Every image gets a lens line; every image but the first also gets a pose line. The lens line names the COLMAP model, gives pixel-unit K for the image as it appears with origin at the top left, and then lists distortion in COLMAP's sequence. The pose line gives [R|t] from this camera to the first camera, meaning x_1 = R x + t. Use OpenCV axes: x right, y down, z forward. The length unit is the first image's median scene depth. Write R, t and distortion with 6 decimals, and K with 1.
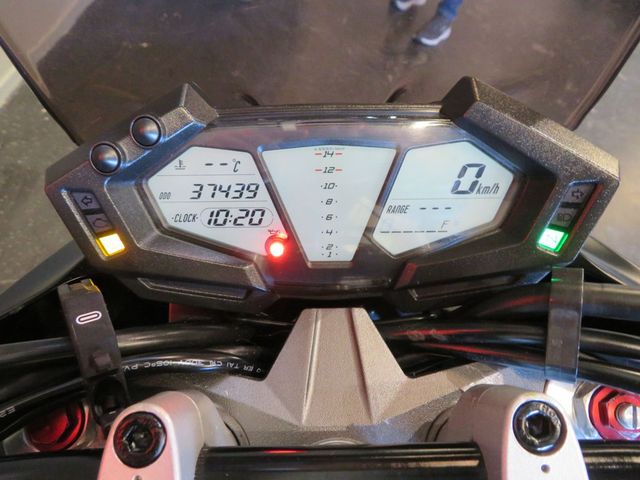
lens RADIAL K [[461.2, 0, 321.9], [0, 461.2, 241.1], [0, 0, 1]] dist [-0.004569, 0.000525]
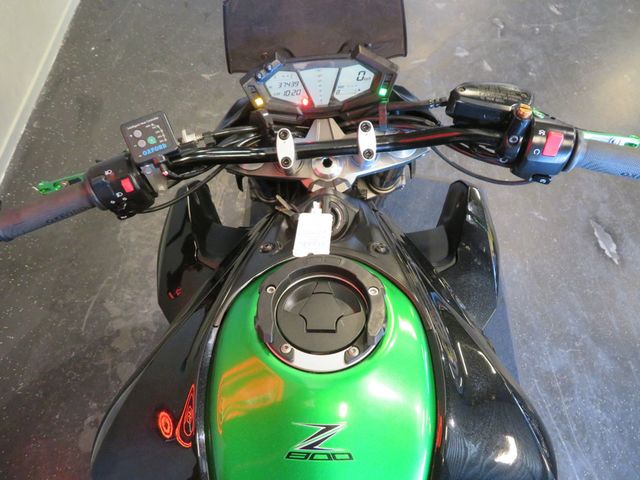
lens RADIAL K [[467.9, 0, 320.0], [0, 467.9, 240.0], [0, 0, 1]] dist [-0.008914, -0.005041]
pose [[0.998124, -0.059529, -0.014322, -0.002580], [0.061064, 0.984905, 0.161969, 0.468980], [0.004464, -0.162540, 0.986692, -2.533847]]
